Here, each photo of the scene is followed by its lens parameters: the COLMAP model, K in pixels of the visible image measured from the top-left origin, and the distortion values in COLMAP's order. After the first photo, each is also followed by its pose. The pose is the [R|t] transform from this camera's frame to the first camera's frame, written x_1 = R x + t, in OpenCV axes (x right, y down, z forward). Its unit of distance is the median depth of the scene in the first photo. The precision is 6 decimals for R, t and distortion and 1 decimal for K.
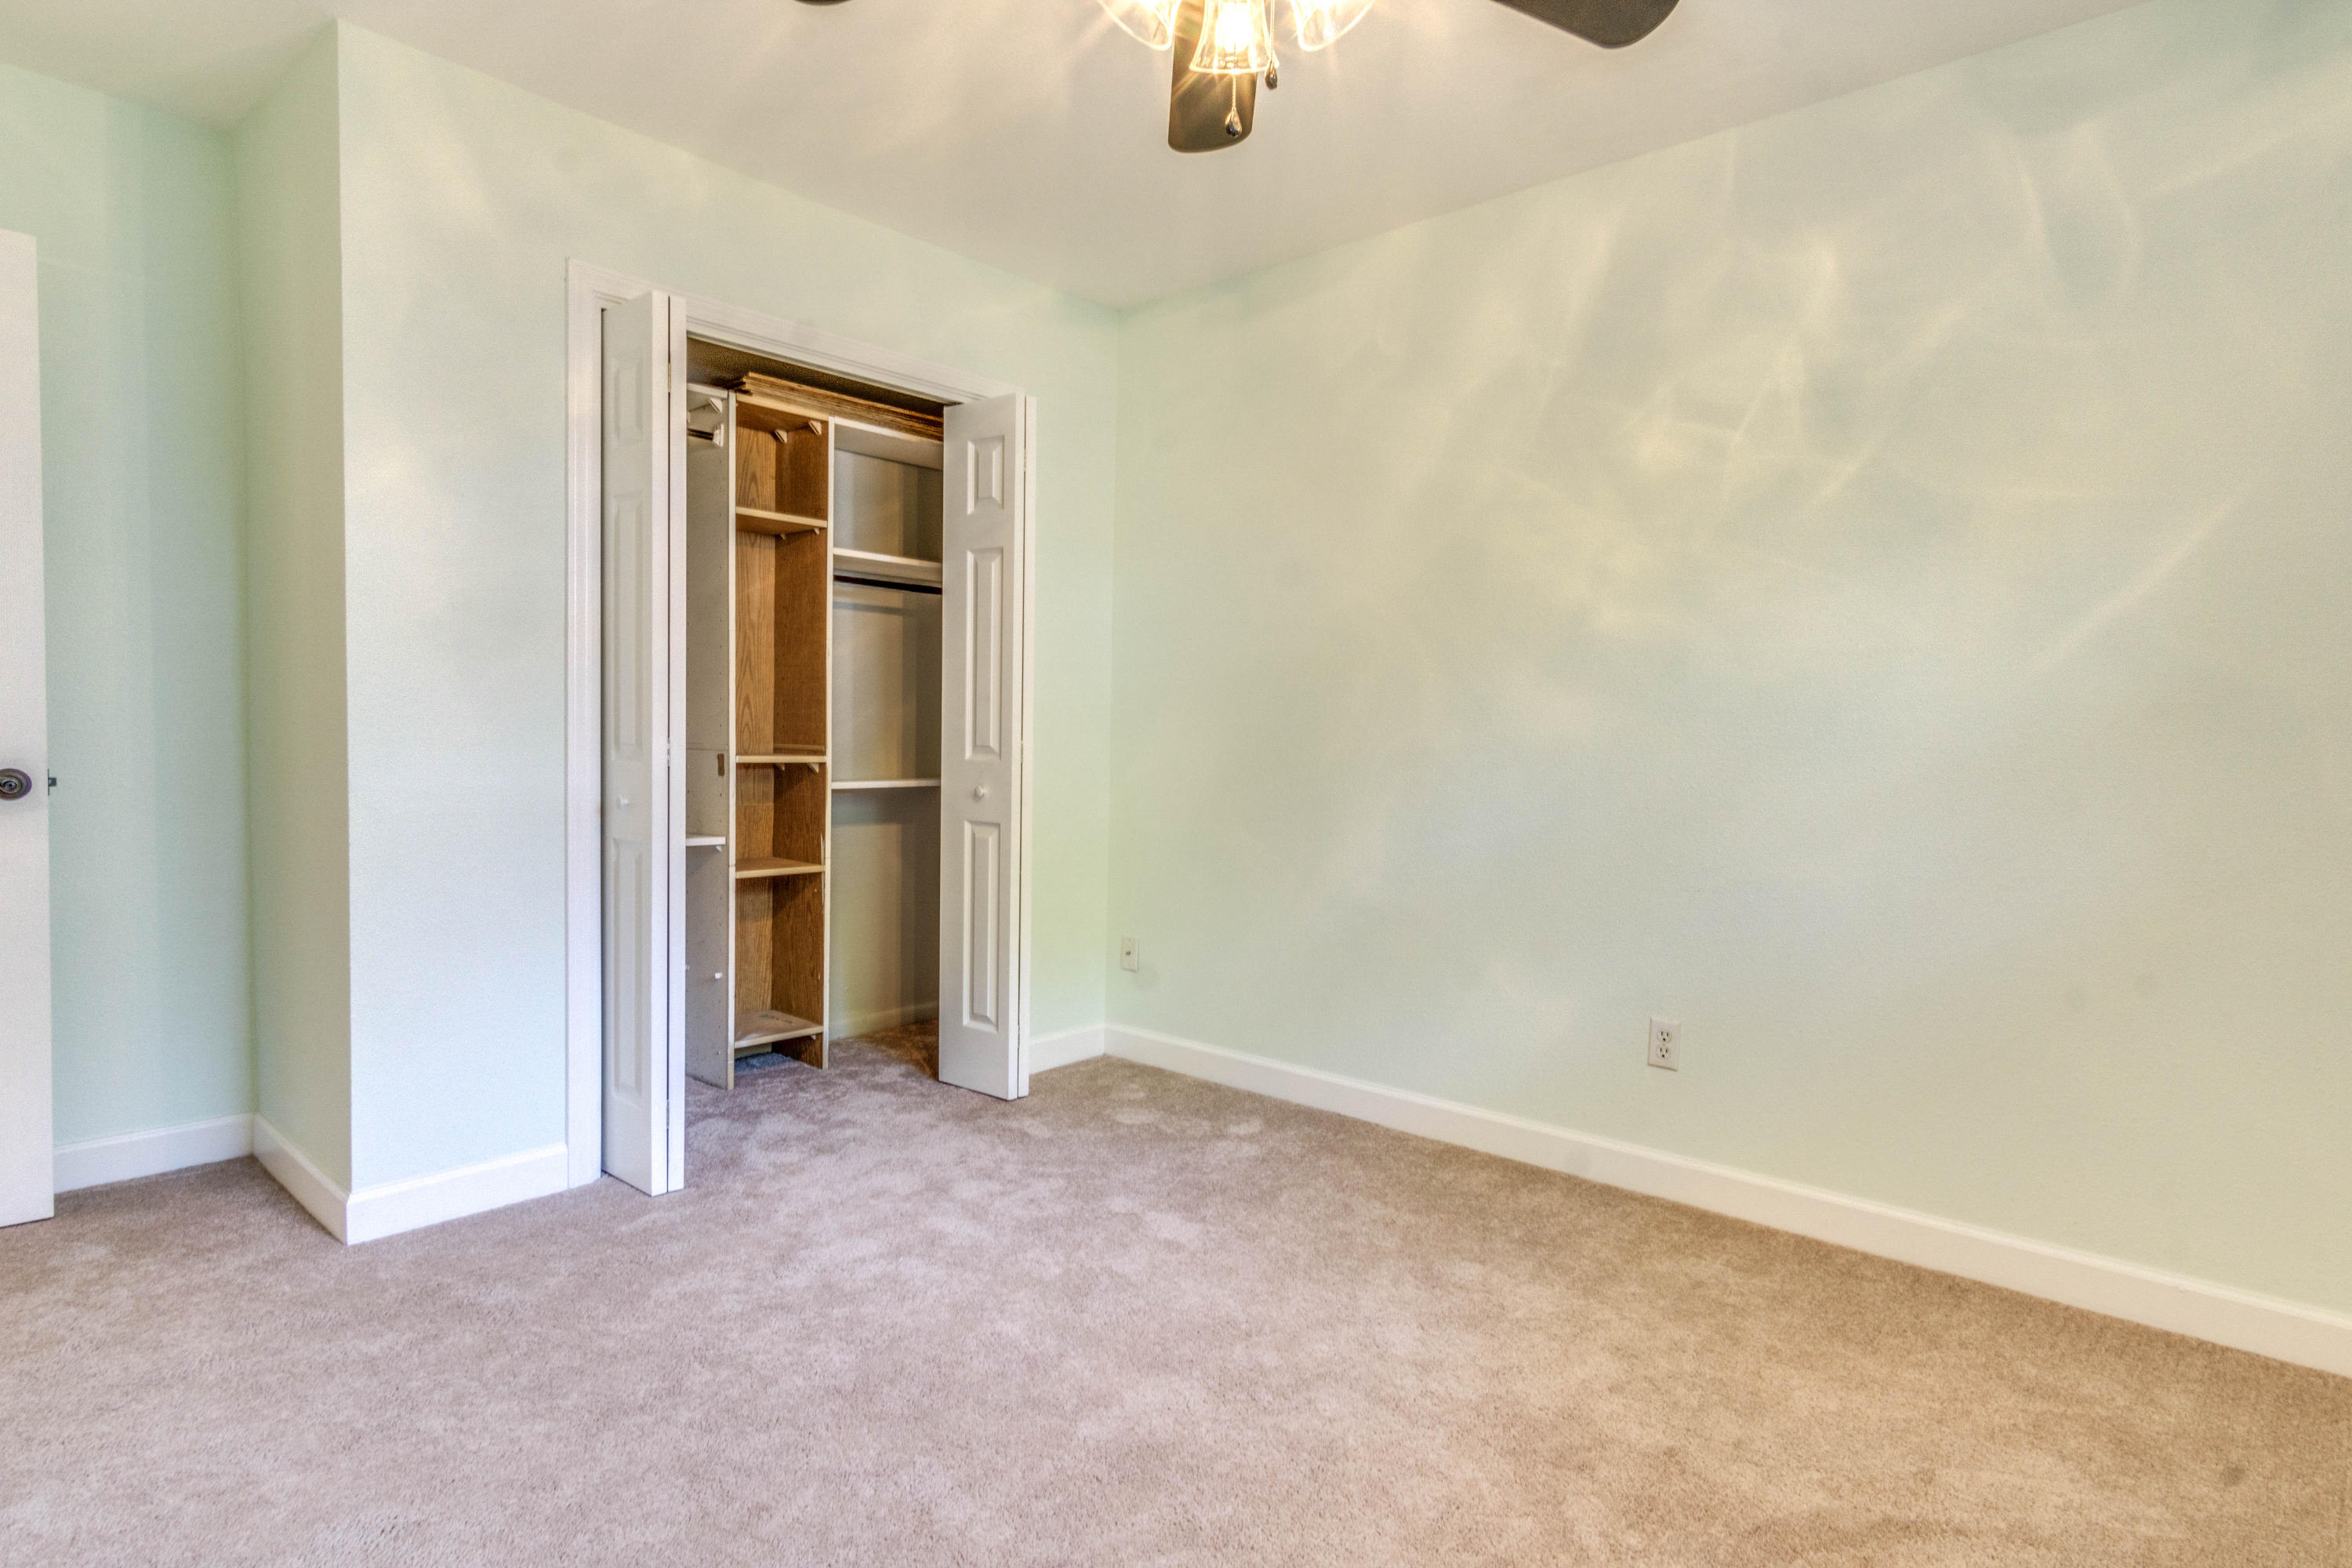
lens RADIAL K [[1255.9, 0, 1144.7], [0, 1255.9, 786.2], [0, 0, 1]] dist [-0.001596, -0.000212]
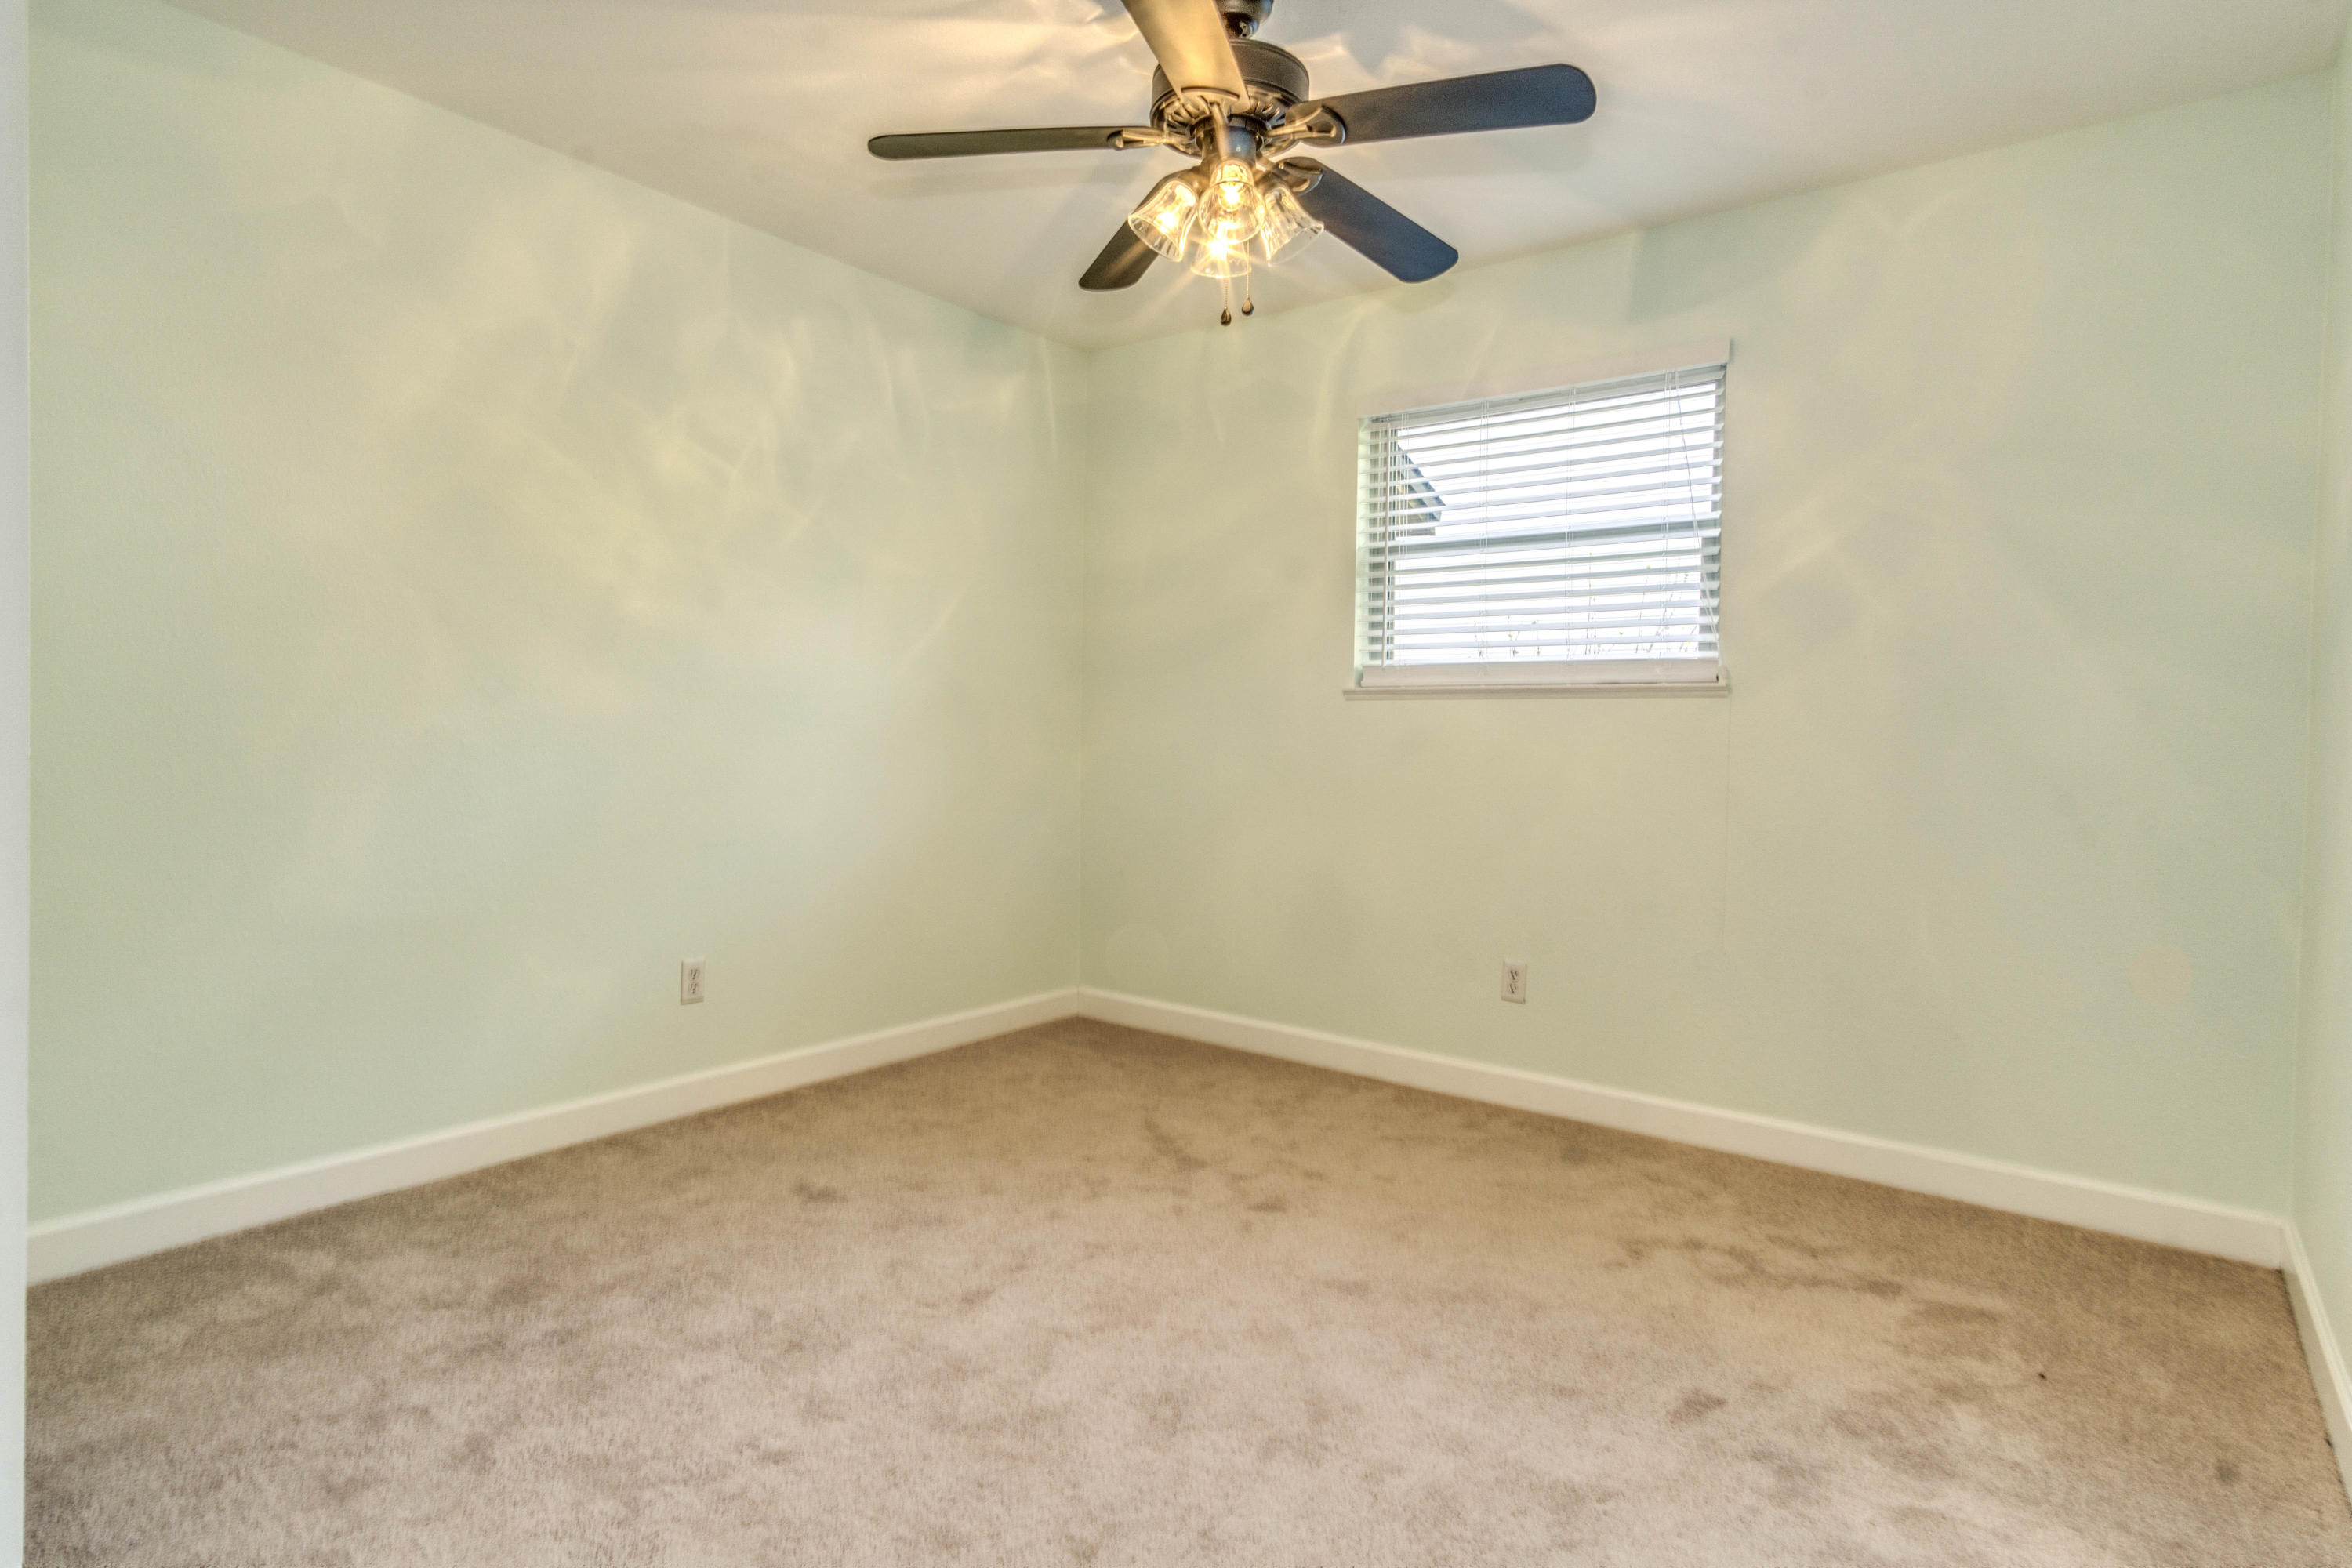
lens RADIAL K [[1295.2, 0, 1176.0], [0, 1295.2, 784.0], [0, 0, 1]] dist [-0.002035, 0.000104]
pose [[-0.119521, -0.059234, 0.991063, -0.815550], [0.018226, 0.997920, 0.061842, -0.042450], [-0.992664, 0.025455, -0.118193, 0.693126]]
